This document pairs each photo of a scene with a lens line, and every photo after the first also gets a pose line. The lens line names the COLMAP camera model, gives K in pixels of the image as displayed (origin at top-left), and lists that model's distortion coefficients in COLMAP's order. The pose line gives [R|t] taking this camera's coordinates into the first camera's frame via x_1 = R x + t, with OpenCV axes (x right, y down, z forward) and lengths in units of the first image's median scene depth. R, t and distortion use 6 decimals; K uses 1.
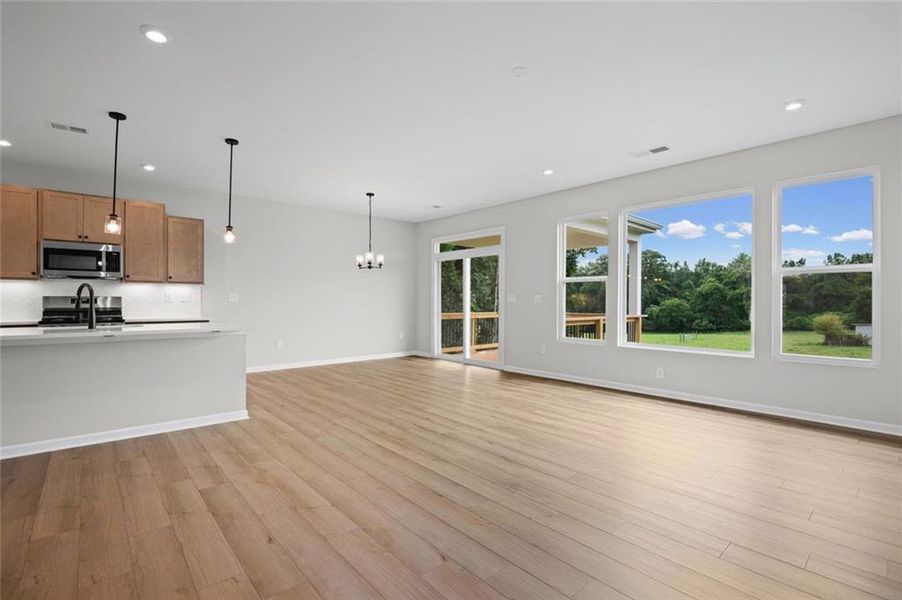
lens RADIAL K [[414.3, 0, 453.5], [0, 414.3, 306.6], [0, 0, 1]] dist [-0.017998, 0.000287]
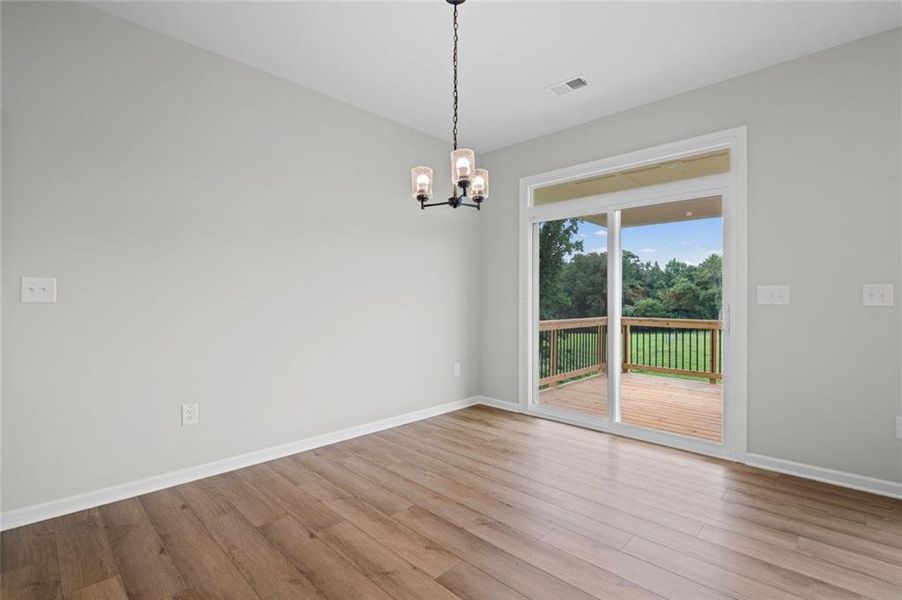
lens RADIAL K [[416.7, 0, 451.3], [0, 416.7, 304.1], [0, 0, 1]] dist [-0.020619, 0.000240]
pose [[0.997587, -0.000280, 0.069430, -0.180978], [0.000688, 0.999983, -0.005841, -0.006995], [-0.069428, 0.005875, 0.997570, 0.521598]]
